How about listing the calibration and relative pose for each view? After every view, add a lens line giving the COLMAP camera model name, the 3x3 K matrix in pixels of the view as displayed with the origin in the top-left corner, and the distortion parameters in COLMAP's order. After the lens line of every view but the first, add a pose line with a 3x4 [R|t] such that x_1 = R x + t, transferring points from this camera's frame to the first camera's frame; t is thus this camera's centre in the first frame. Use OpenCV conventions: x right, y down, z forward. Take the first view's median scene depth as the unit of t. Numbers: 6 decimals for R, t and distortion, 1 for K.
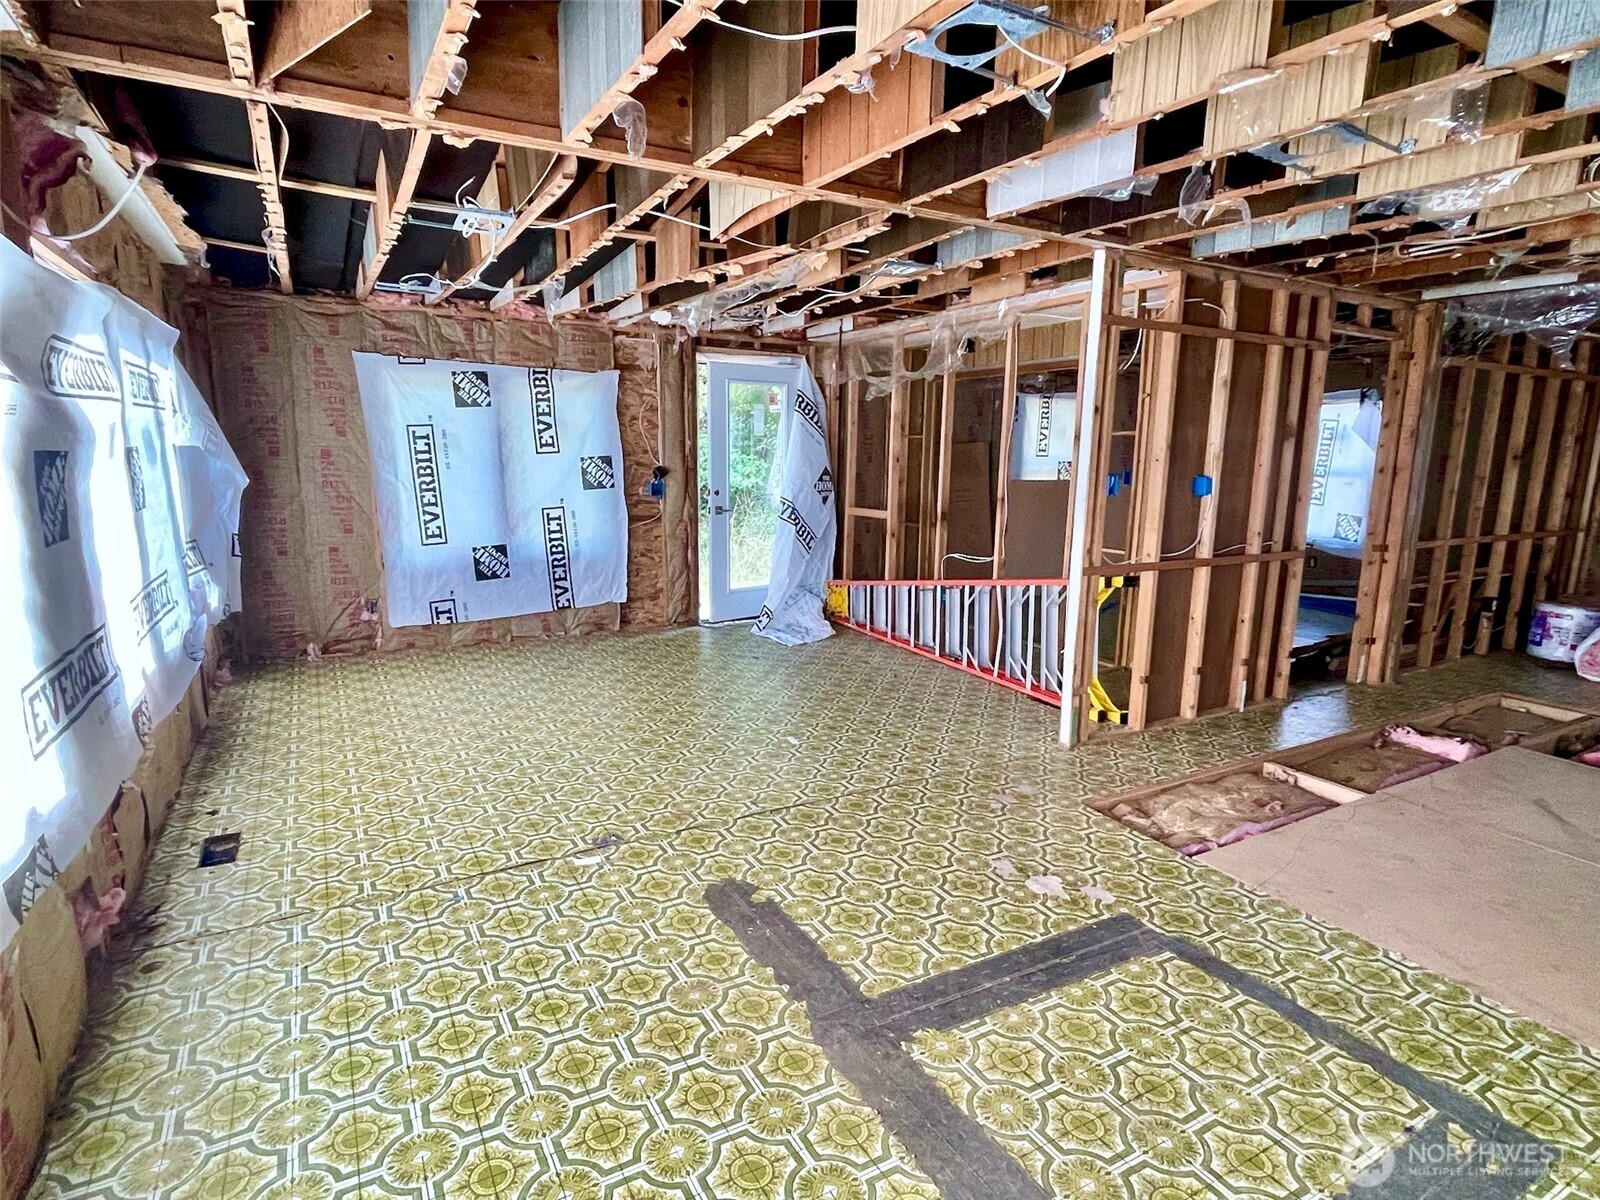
lens RADIAL K [[848.3, 0, 798.8], [0, 848.3, 601.9], [0, 0, 1]] dist [0.001355, 0.000300]
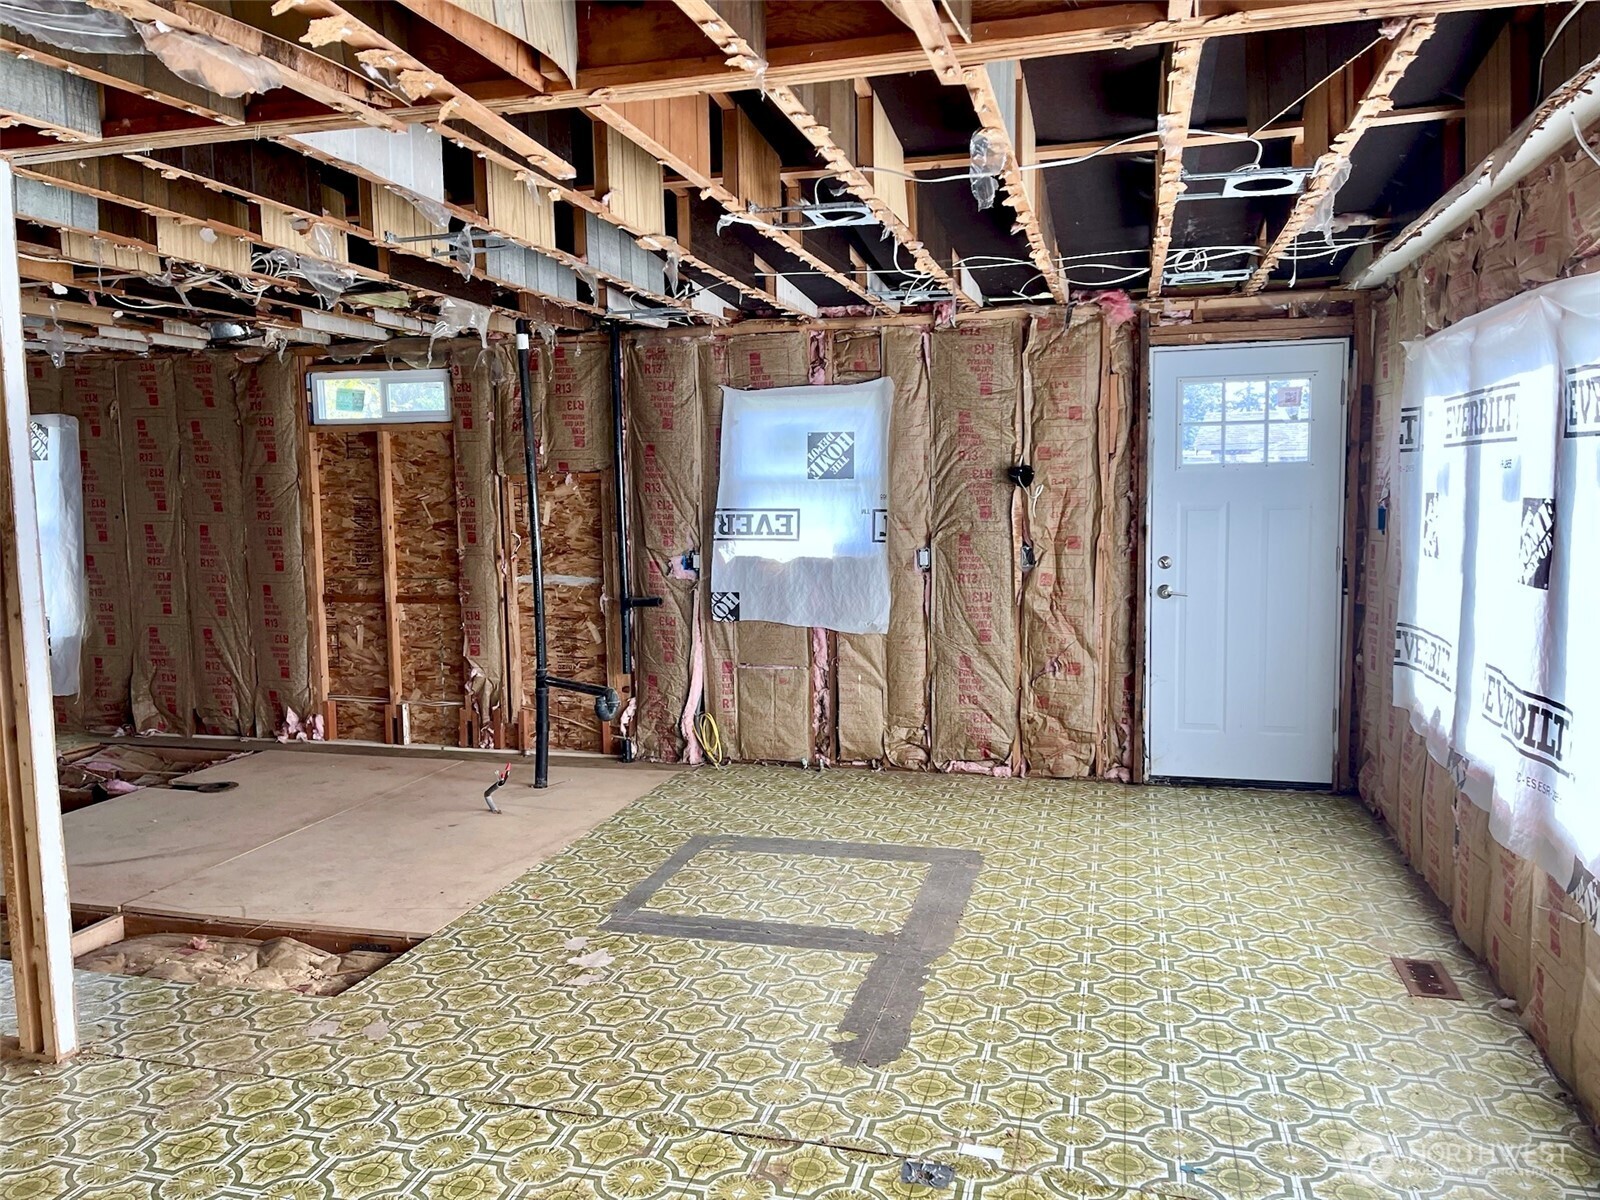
lens RADIAL K [[1171.4, 0, 801.8], [0, 1171.4, 601.2], [0, 0, 1]] dist [0.004855, -0.000510]
pose [[-0.704188, -0.074628, 0.706080, -0.827786], [0.138526, 0.960909, 0.239716, -0.355856], [-0.696369, 0.266616, -0.666323, 1.752507]]
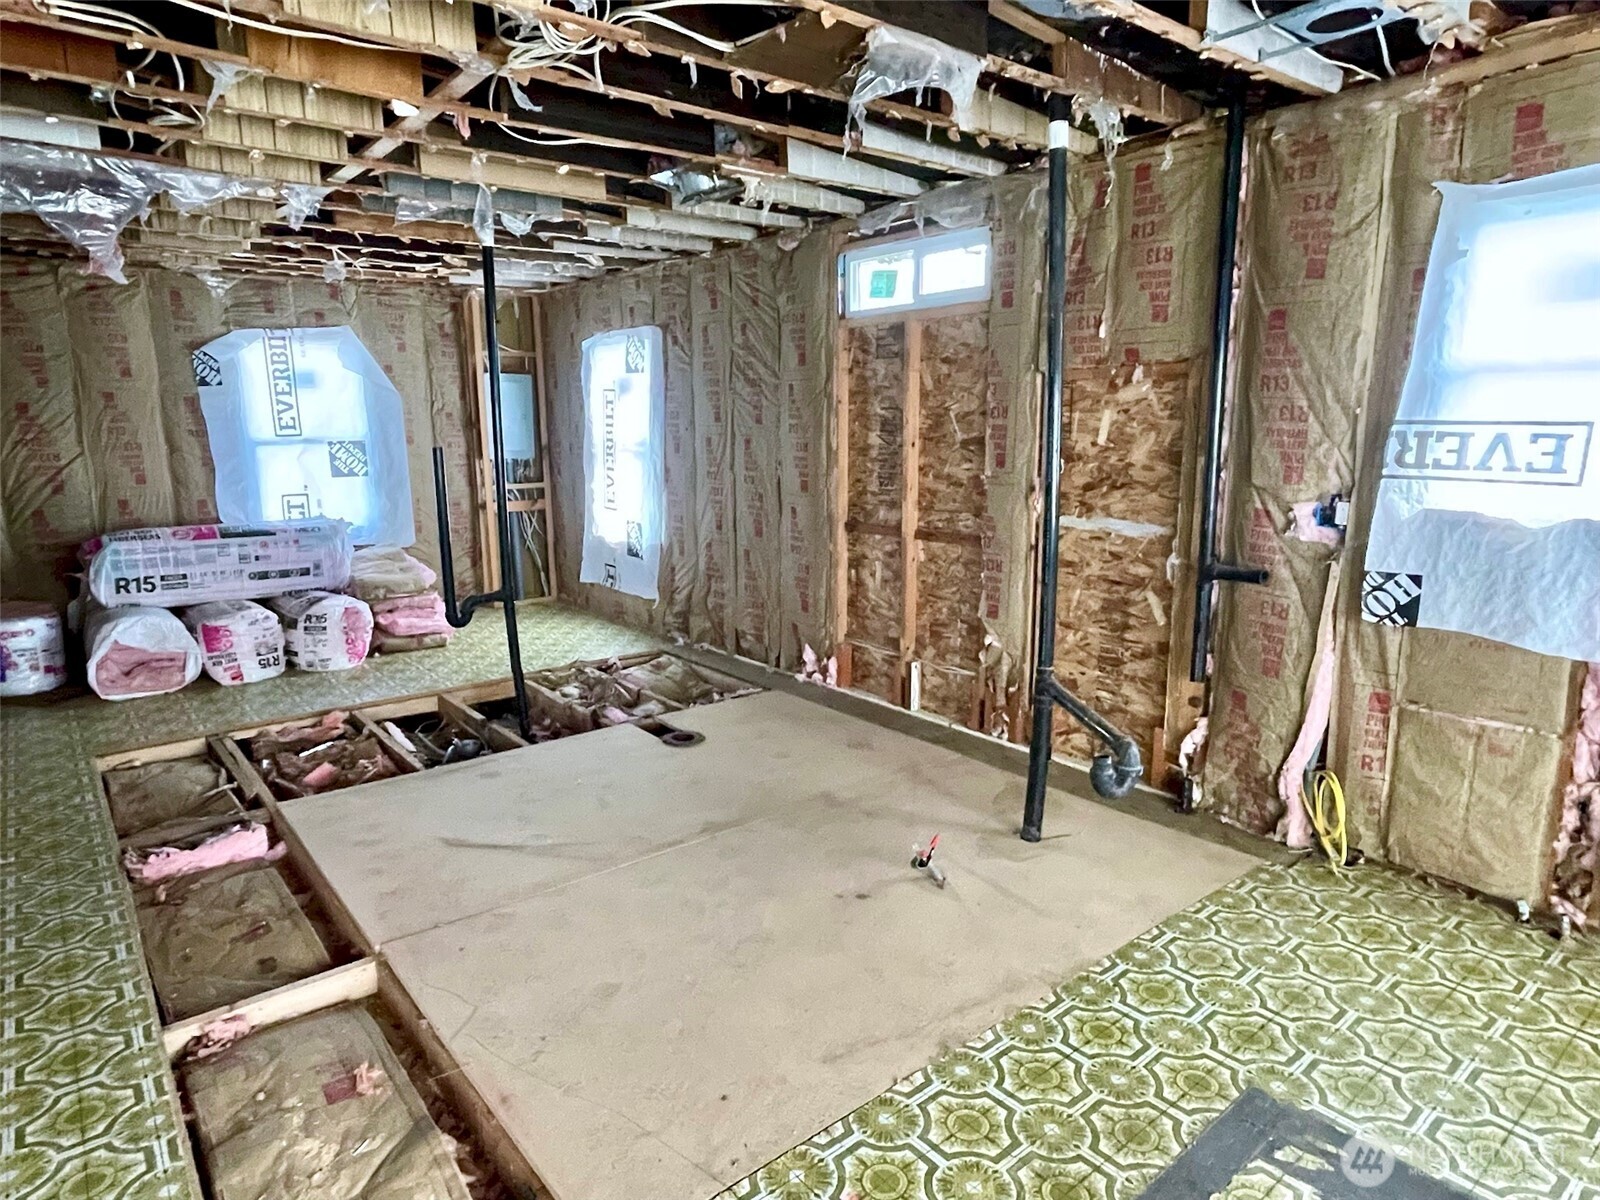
lens RADIAL K [[924.6, 0, 798.0], [0, 924.6, 608.4], [0, 0, 1]] dist [-0.007794, 0.000767]
pose [[-0.141010, -0.207107, 0.968103, 0.041737], [0.195543, 0.952782, 0.232311, -0.159964], [-0.970504, 0.222064, -0.093854, 1.030169]]
